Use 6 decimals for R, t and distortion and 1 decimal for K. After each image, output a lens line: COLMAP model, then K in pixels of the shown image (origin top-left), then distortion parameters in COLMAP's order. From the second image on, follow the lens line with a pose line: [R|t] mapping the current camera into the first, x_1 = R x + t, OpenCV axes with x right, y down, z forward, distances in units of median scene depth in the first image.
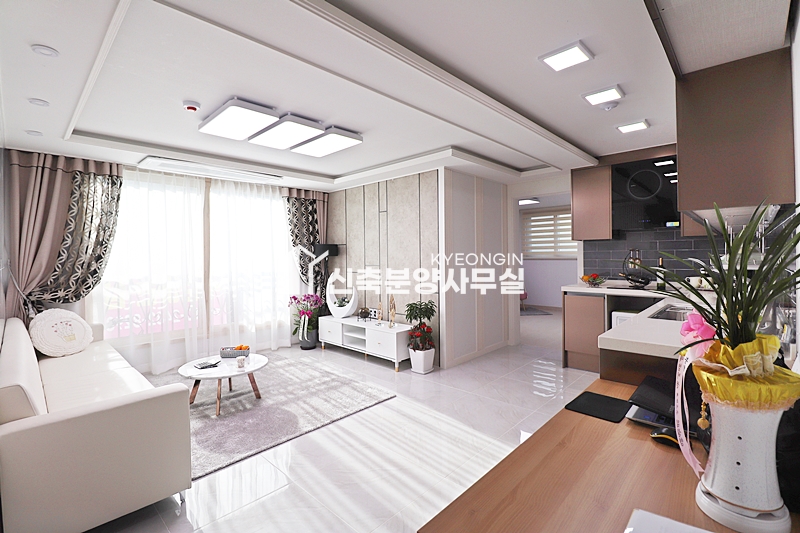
lens RADIAL K [[361.9, 0, 398.3], [0, 361.9, 258.9], [0, 0, 1]] dist [0.000419, -0.013243]
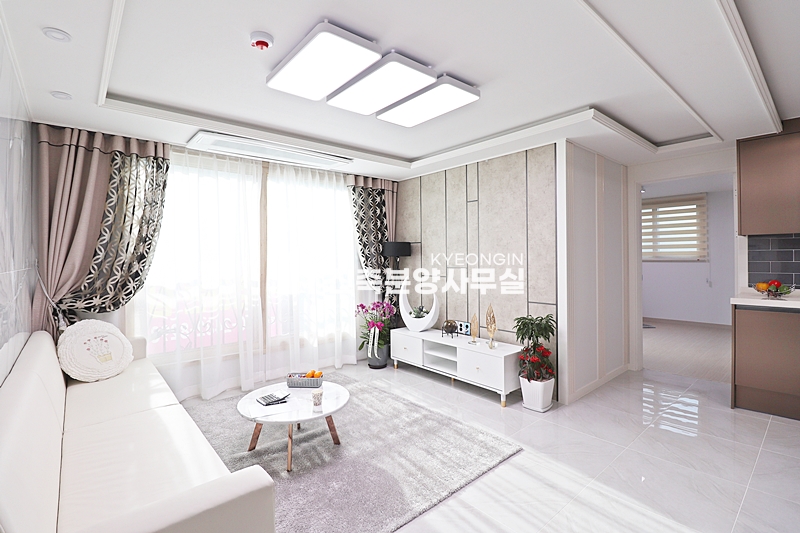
lens RADIAL K [[369.2, 0, 399.6], [0, 369.2, 258.3], [0, 0, 1]] dist [-0.000286, -0.013890]
pose [[0.995396, 0.002333, -0.095817, -0.159206], [-0.002830, 0.999983, -0.005045, 0.001680], [0.095804, 0.005293, 0.995386, 0.212123]]
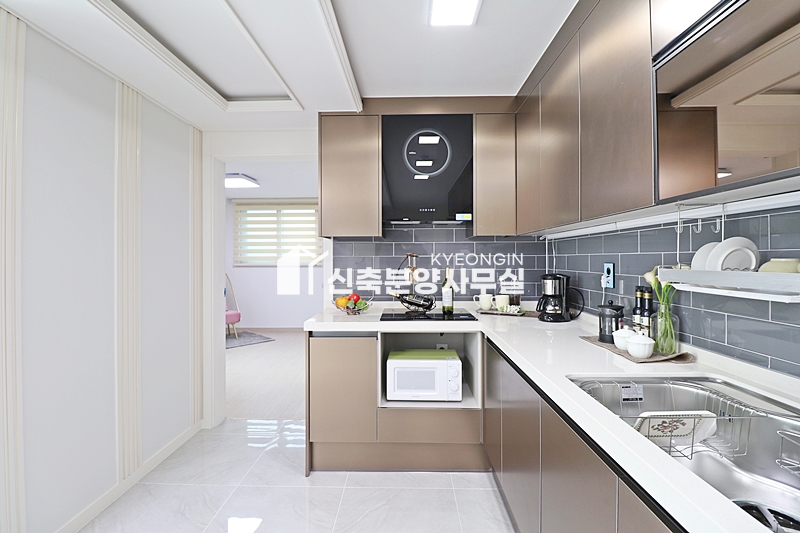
lens RADIAL K [[369.2, 0, 399.6], [0, 369.2, 258.3], [0, 0, 1]] dist [-0.000286, -0.013890]
pose [[0.735070, 0.012249, 0.677880, 0.201687], [-0.001269, 0.999860, -0.016691, -0.008552], [-0.677990, 0.011409, 0.734983, 0.548382]]
